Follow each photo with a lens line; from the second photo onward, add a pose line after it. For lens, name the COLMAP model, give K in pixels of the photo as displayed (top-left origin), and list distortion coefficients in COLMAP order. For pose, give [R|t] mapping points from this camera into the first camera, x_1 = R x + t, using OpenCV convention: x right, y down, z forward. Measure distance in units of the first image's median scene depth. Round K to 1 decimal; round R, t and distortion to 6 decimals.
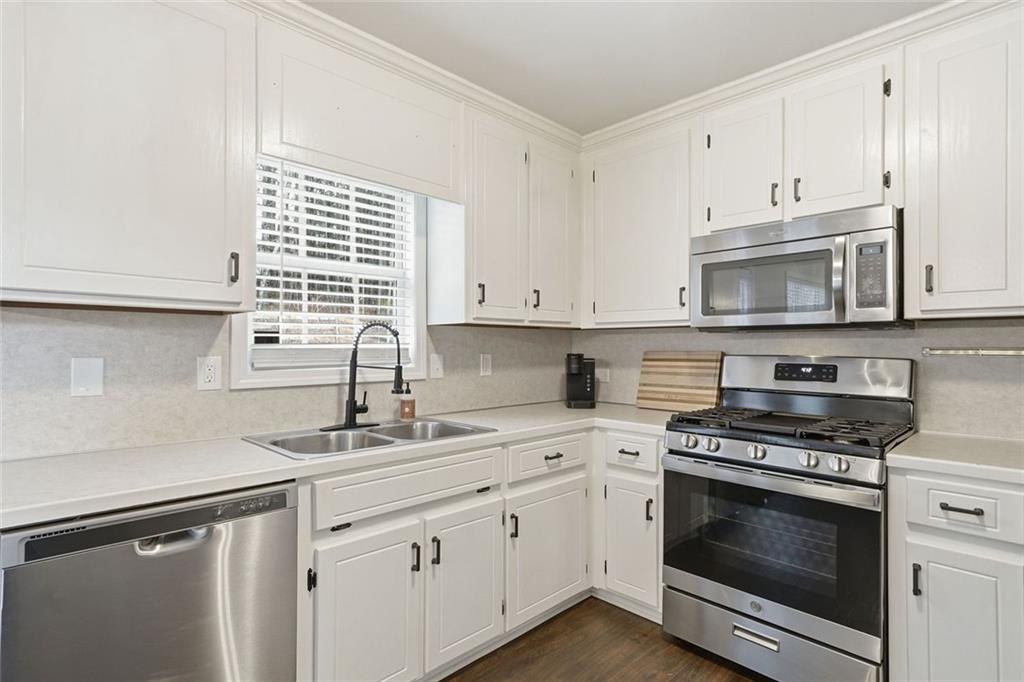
lens RADIAL K [[515.8, 0, 512.1], [0, 515.8, 342.7], [0, 0, 1]] dist [-0.002102, 0.000117]
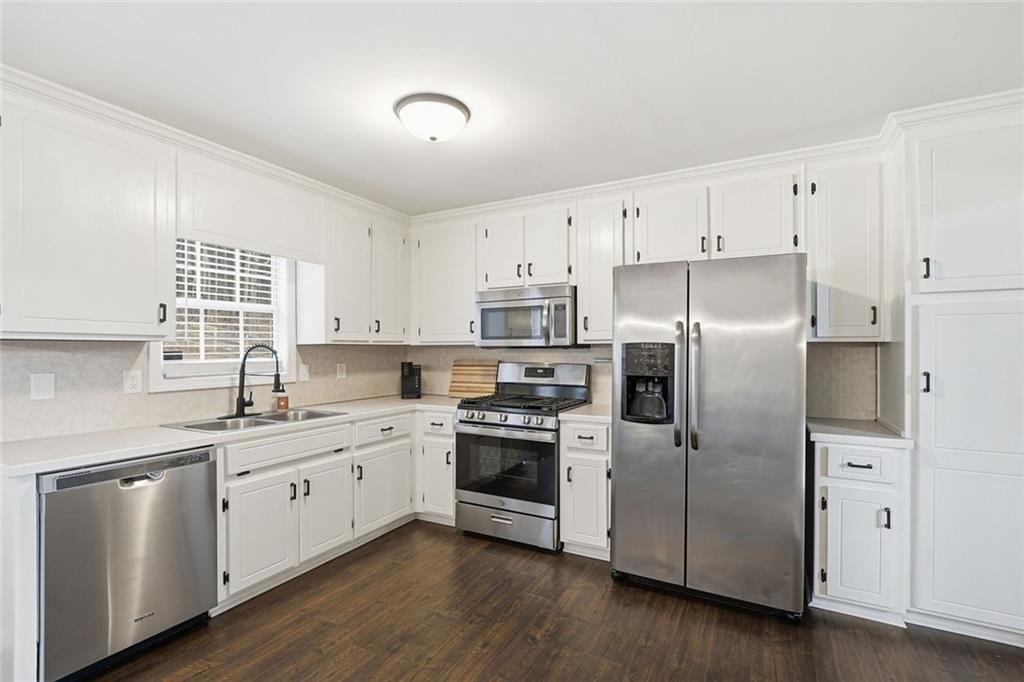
lens RADIAL K [[429.8, 0, 522.4], [0, 429.8, 353.0], [0, 0, 1]] dist [-0.009547, -0.000146]
pose [[0.943174, -0.004585, 0.332268, 0.039235], [0.000775, 0.999932, 0.011598, -0.029270], [-0.332298, -0.010682, 0.943114, -0.412129]]
